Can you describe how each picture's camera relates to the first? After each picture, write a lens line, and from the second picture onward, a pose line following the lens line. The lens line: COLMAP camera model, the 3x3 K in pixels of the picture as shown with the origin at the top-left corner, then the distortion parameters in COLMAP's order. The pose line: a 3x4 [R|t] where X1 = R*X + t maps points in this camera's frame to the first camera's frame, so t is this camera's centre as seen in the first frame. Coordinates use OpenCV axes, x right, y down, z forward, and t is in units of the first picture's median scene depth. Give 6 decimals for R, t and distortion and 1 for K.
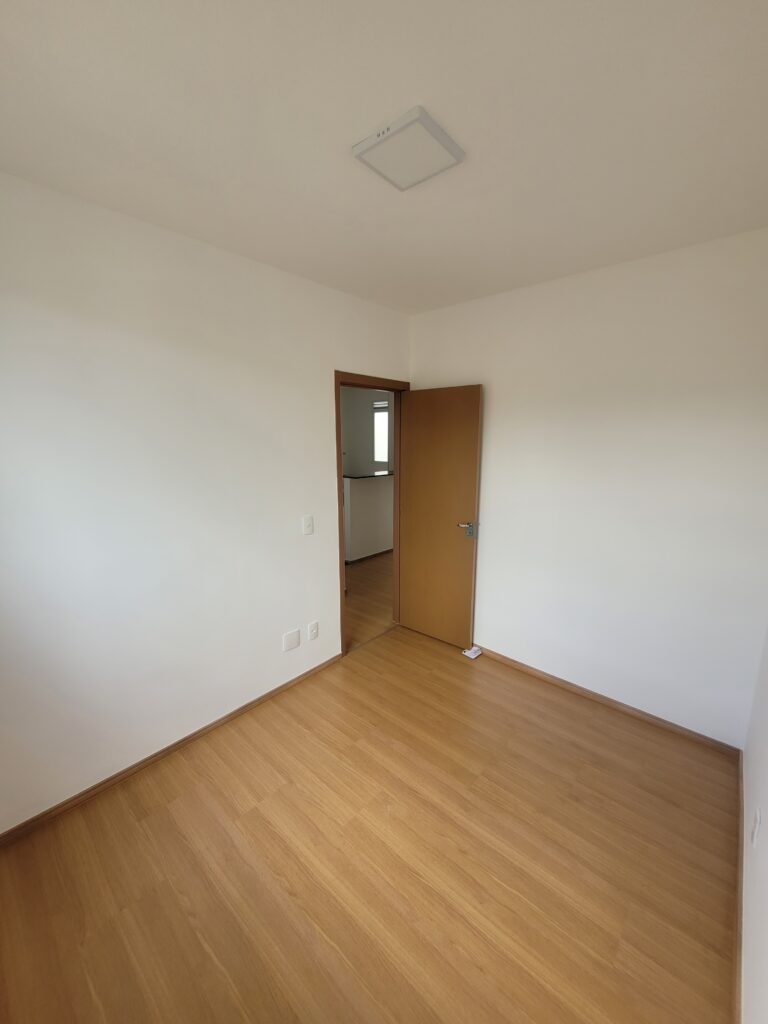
lens RADIAL K [[398.0, 0, 381.3], [0, 398.0, 513.6], [0, 0, 1]] dist [-0.002637, -0.000463]
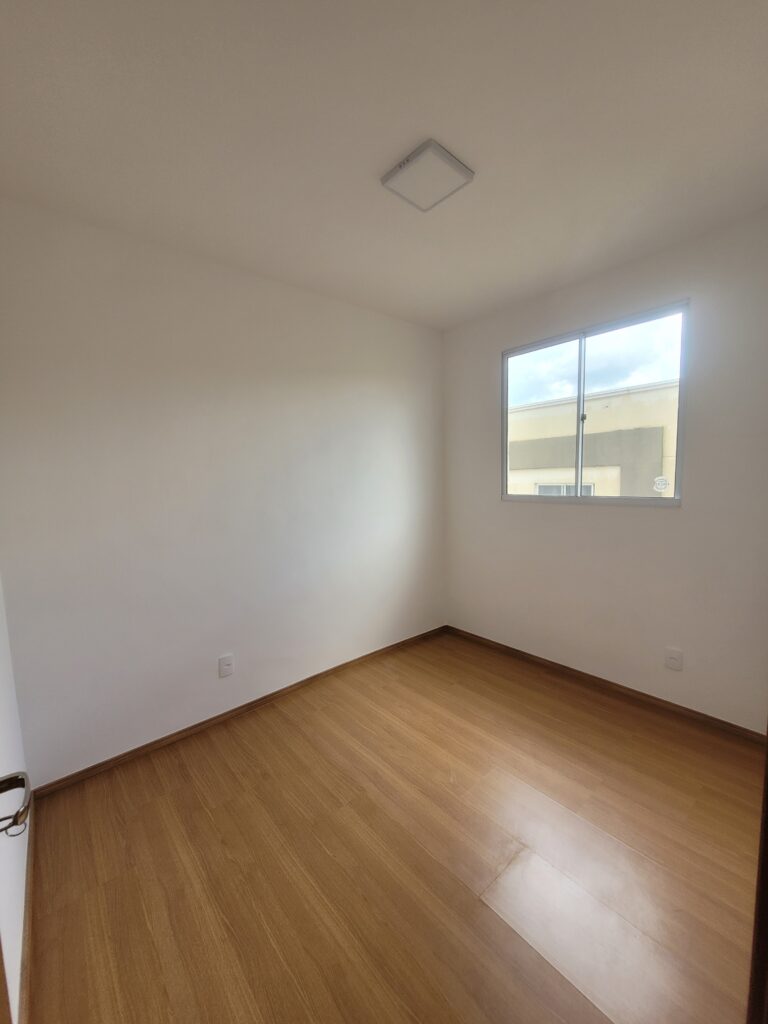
lens RADIAL K [[398.0, 0, 381.3], [0, 398.0, 513.6], [0, 0, 1]] dist [-0.002637, -0.000463]
pose [[-0.991121, 0.021061, 0.131282, 0.049774], [0.056847, 0.959702, 0.275211, -0.190006], [-0.120195, 0.280230, -0.952378, 1.785345]]
